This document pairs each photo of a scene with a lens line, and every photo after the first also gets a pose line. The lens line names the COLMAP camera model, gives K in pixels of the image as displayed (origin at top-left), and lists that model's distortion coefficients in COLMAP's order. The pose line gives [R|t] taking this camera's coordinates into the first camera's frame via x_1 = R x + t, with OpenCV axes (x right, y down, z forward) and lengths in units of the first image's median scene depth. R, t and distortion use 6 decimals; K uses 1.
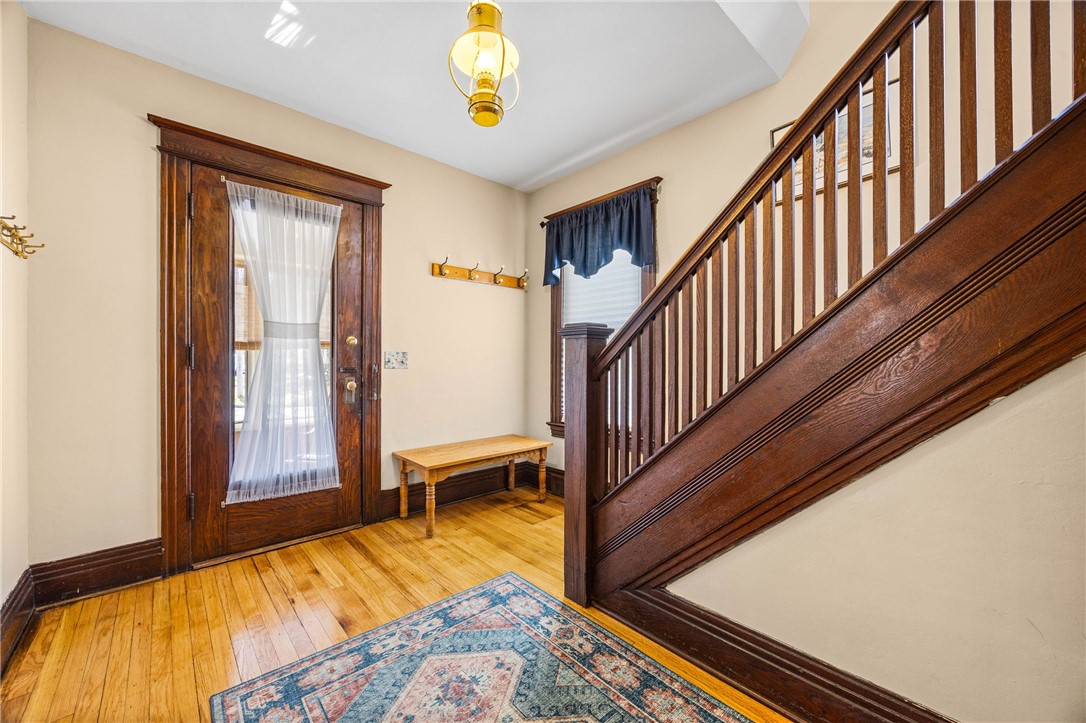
lens RADIAL K [[425.1, 0, 548.2], [0, 425.1, 360.6], [0, 0, 1]] dist [-0.002150, 0.000325]
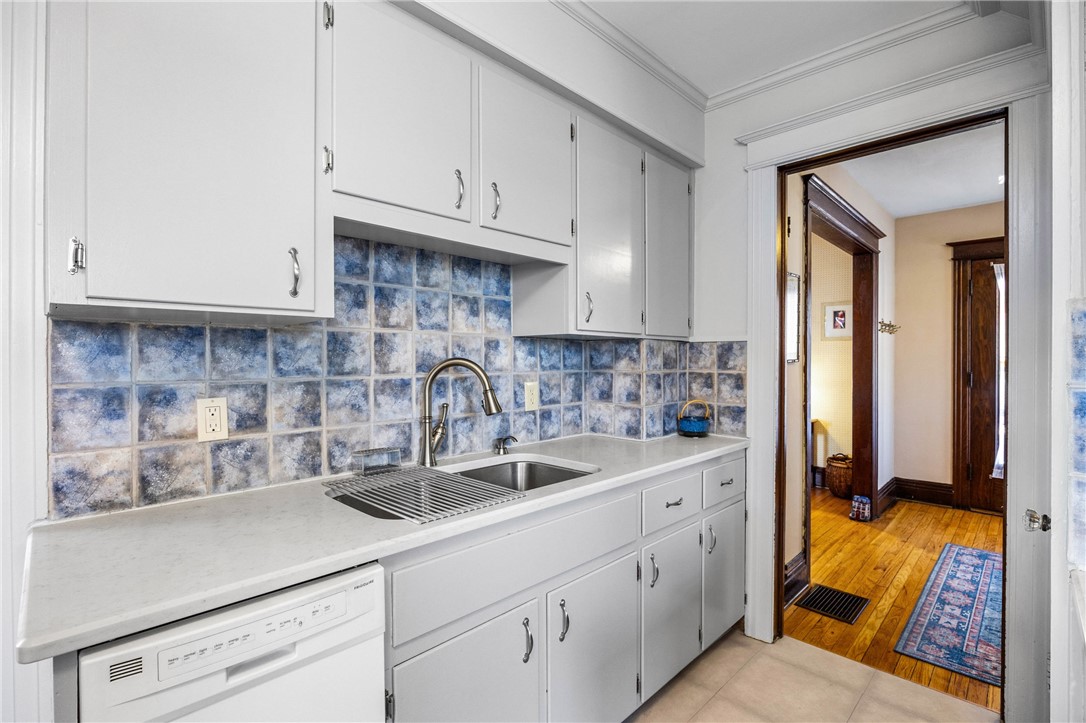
lens RADIAL K [[501.9, 0, 551.9], [0, 501.9, 360.6], [0, 0, 1]] dist [-0.003608, -0.000334]
pose [[0.068678, -0.002231, -0.997636, 0.971533], [-0.008602, 0.999959, -0.002828, -0.064042], [0.997602, 0.008776, 0.068656, -0.740441]]
